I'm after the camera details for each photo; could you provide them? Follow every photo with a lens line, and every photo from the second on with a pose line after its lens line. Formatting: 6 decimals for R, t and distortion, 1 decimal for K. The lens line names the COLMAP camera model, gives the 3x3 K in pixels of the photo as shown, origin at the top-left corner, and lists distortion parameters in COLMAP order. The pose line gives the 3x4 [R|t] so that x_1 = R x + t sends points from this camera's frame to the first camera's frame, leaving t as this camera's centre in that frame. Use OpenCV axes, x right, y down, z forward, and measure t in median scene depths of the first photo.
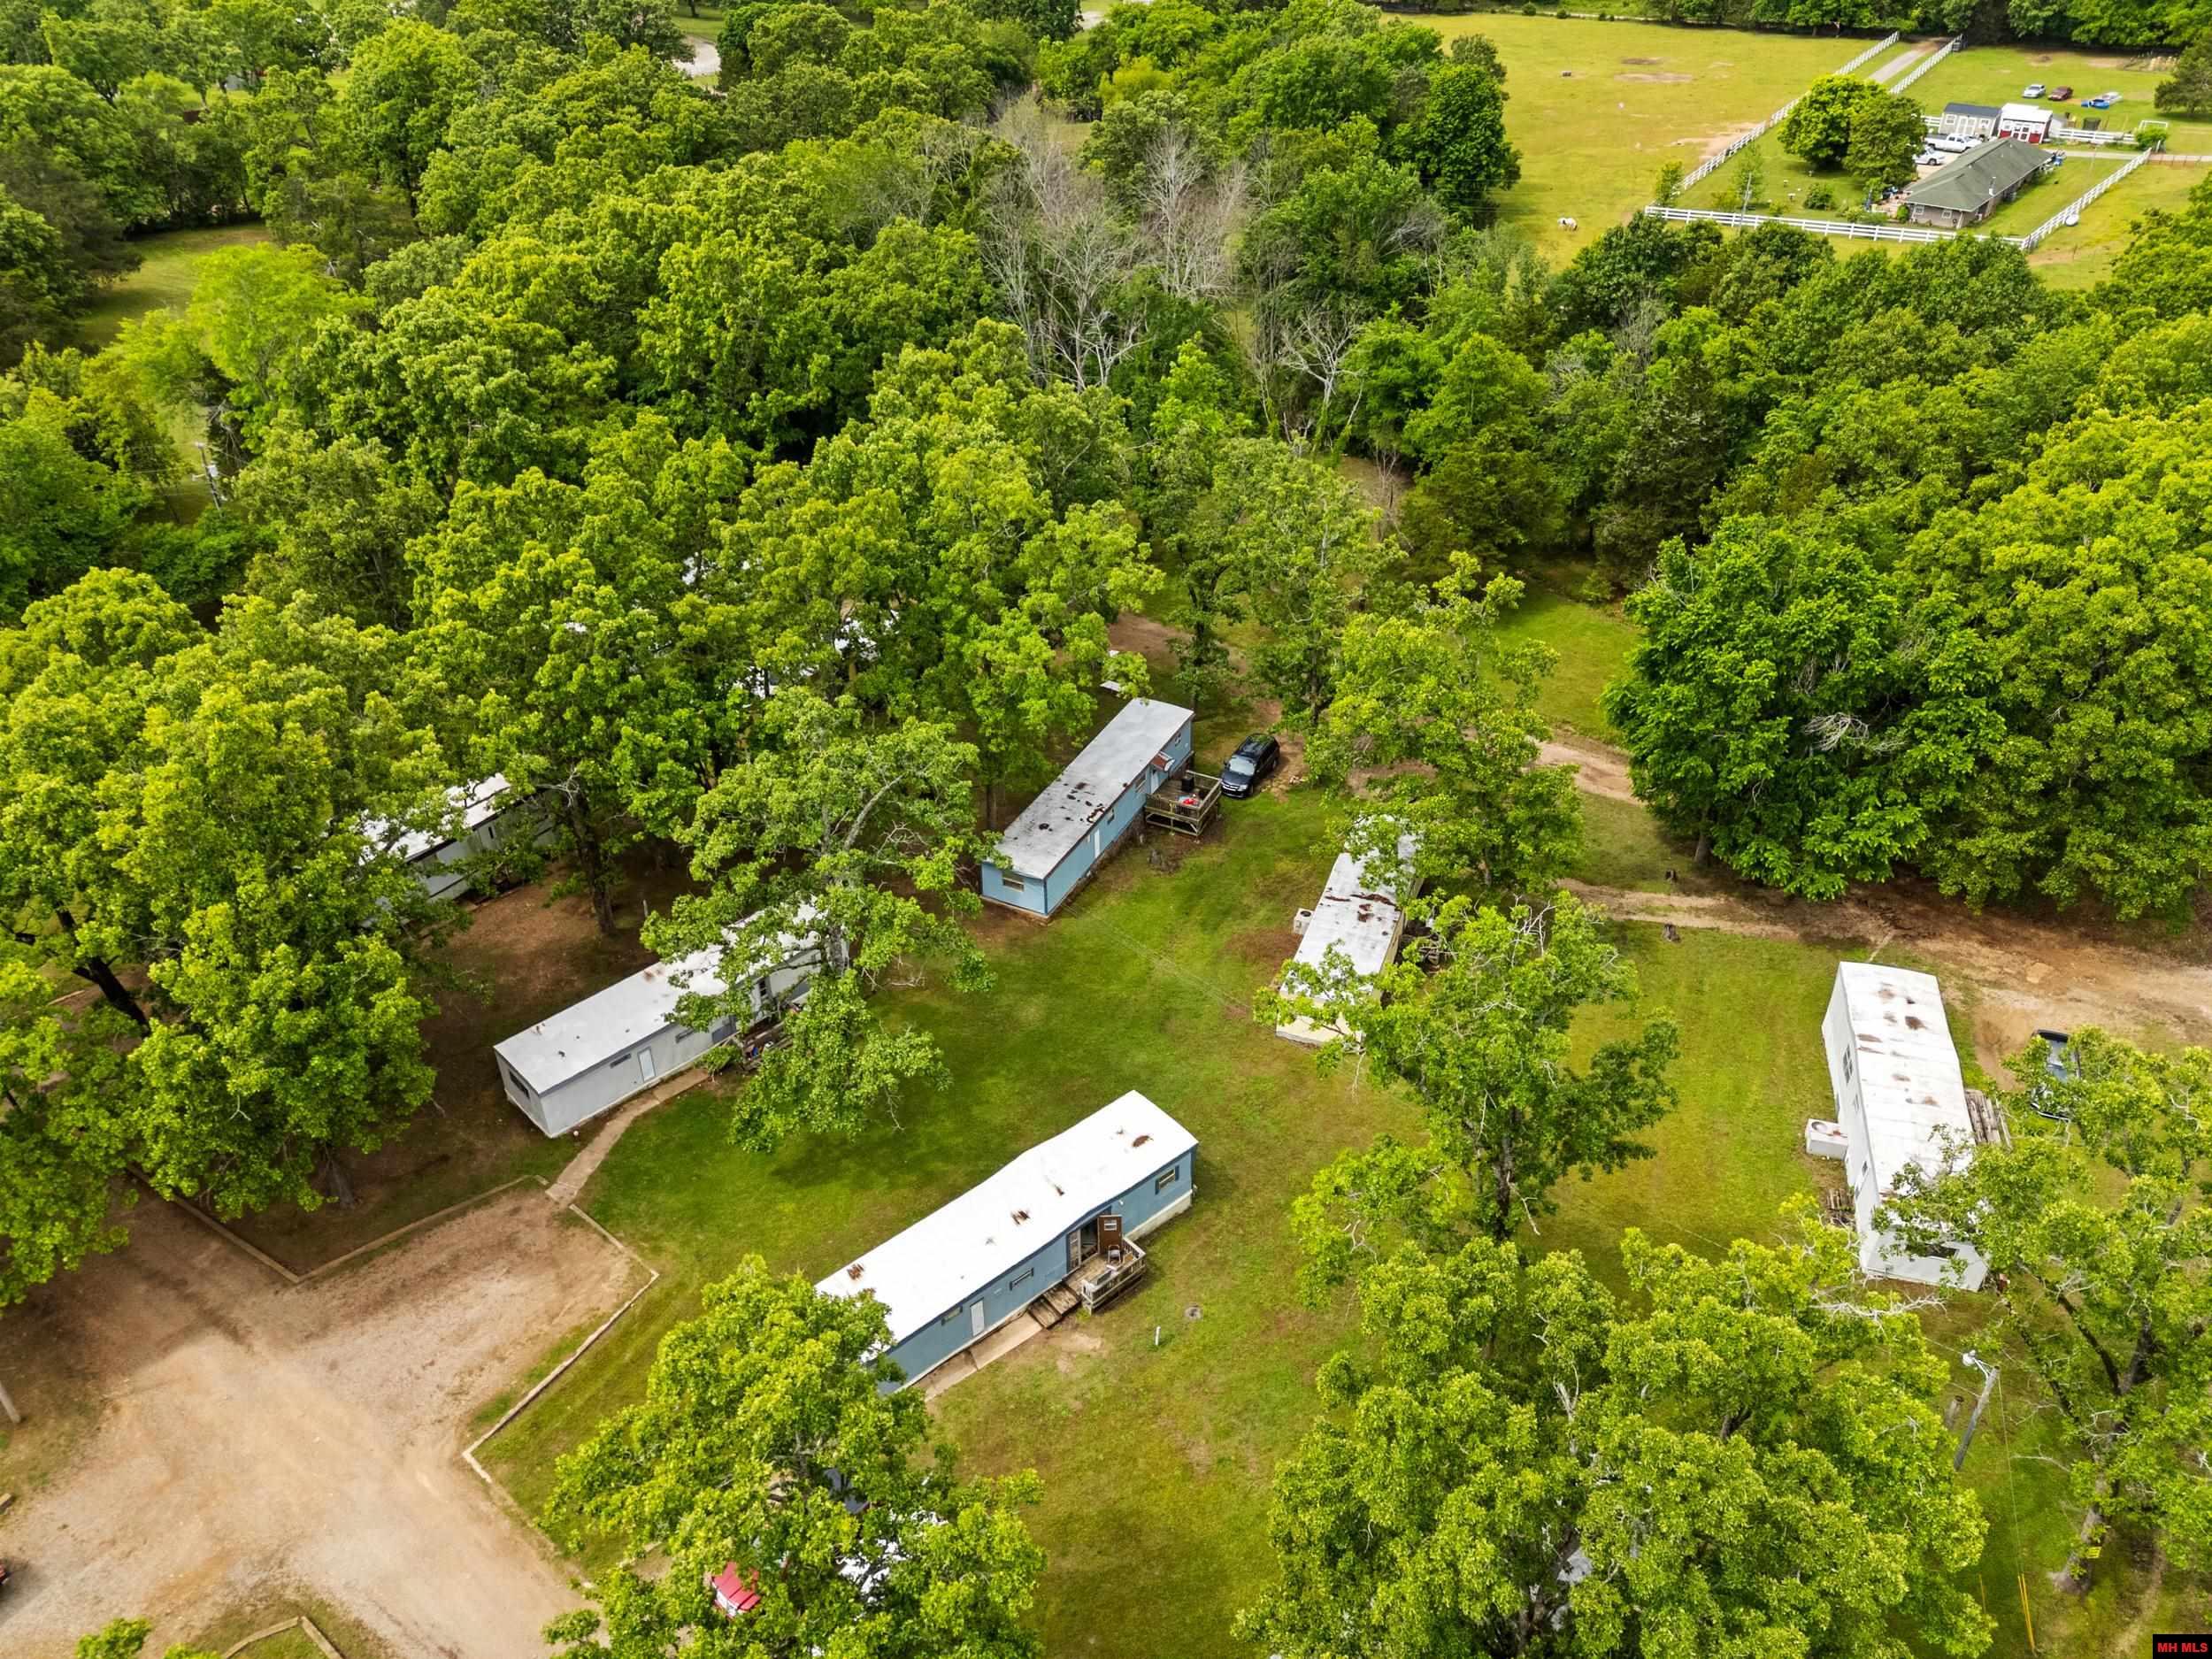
lens RADIAL K [[1706.5, 0, 1097.6], [0, 1706.5, 772.4], [0, 0, 1]] dist [0.057016, -0.001691]
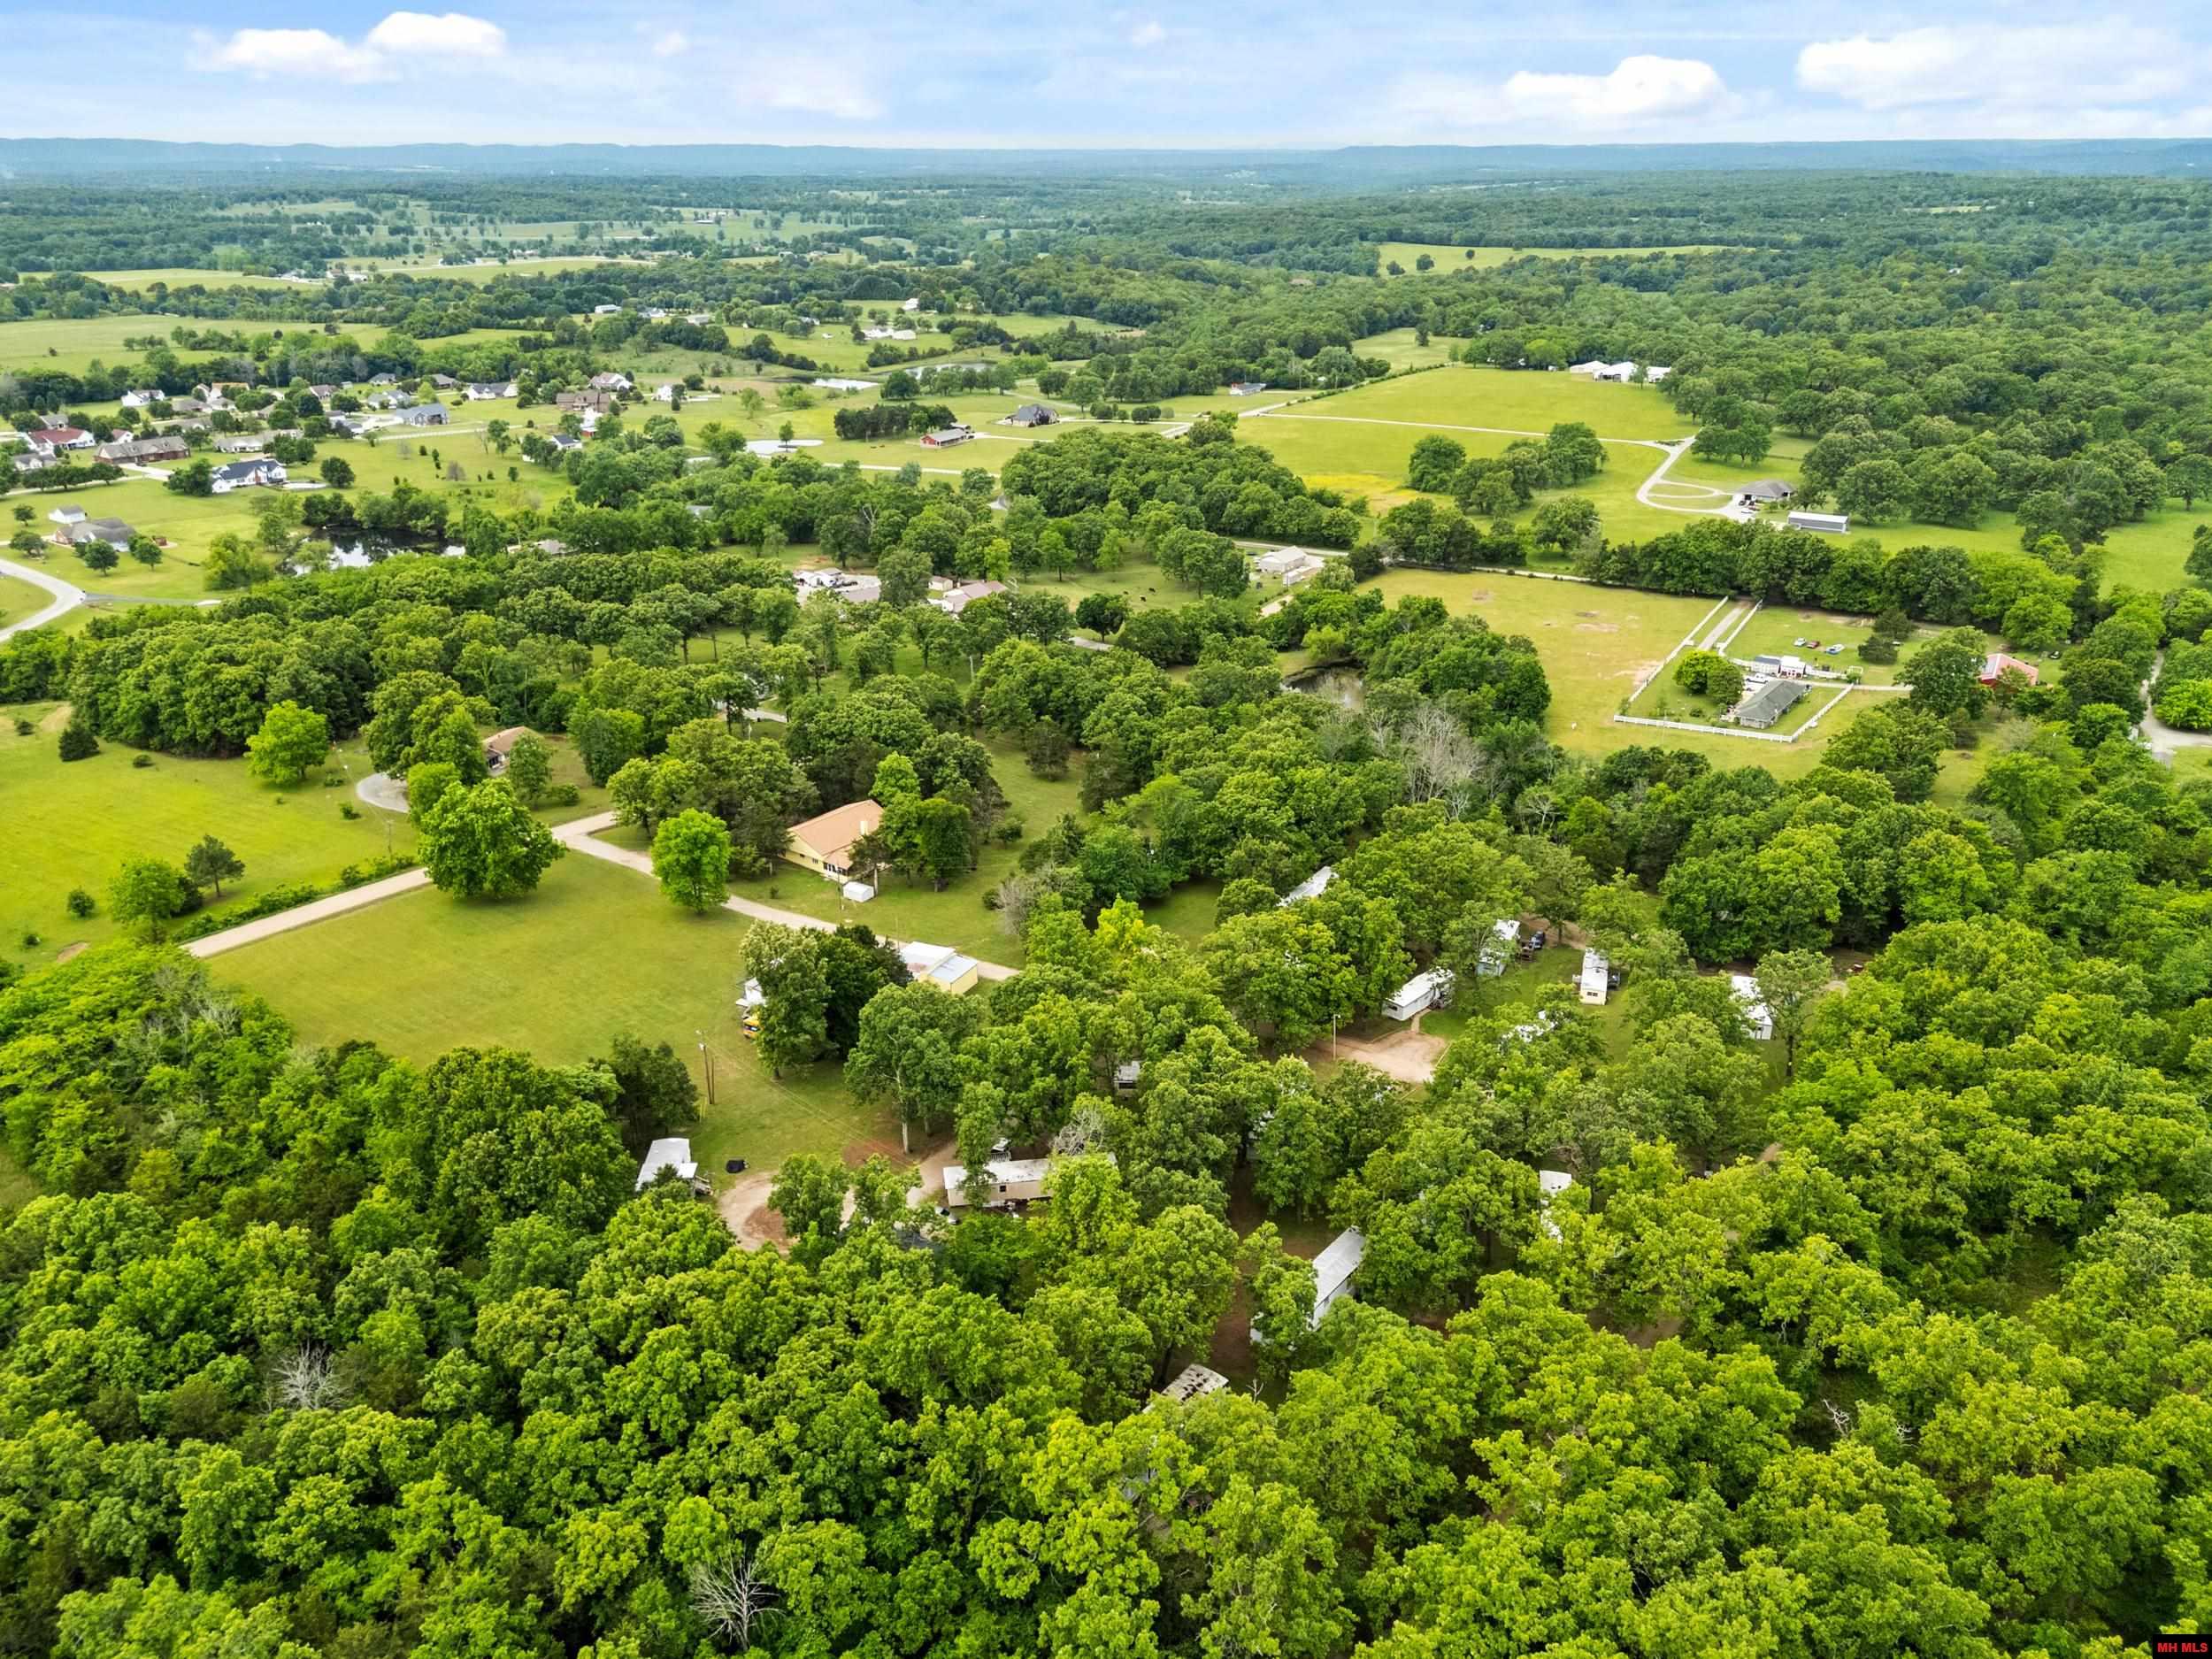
lens RADIAL K [[1706.5, 0, 1097.6], [0, 1706.5, 772.4], [0, 0, 1]] dist [0.057016, -0.001691]
pose [[0.998672, -0.011714, 0.050163, -0.655146], [0.022068, 0.977207, -0.211139, 0.256189], [-0.046546, 0.211966, 0.976168, -1.557039]]
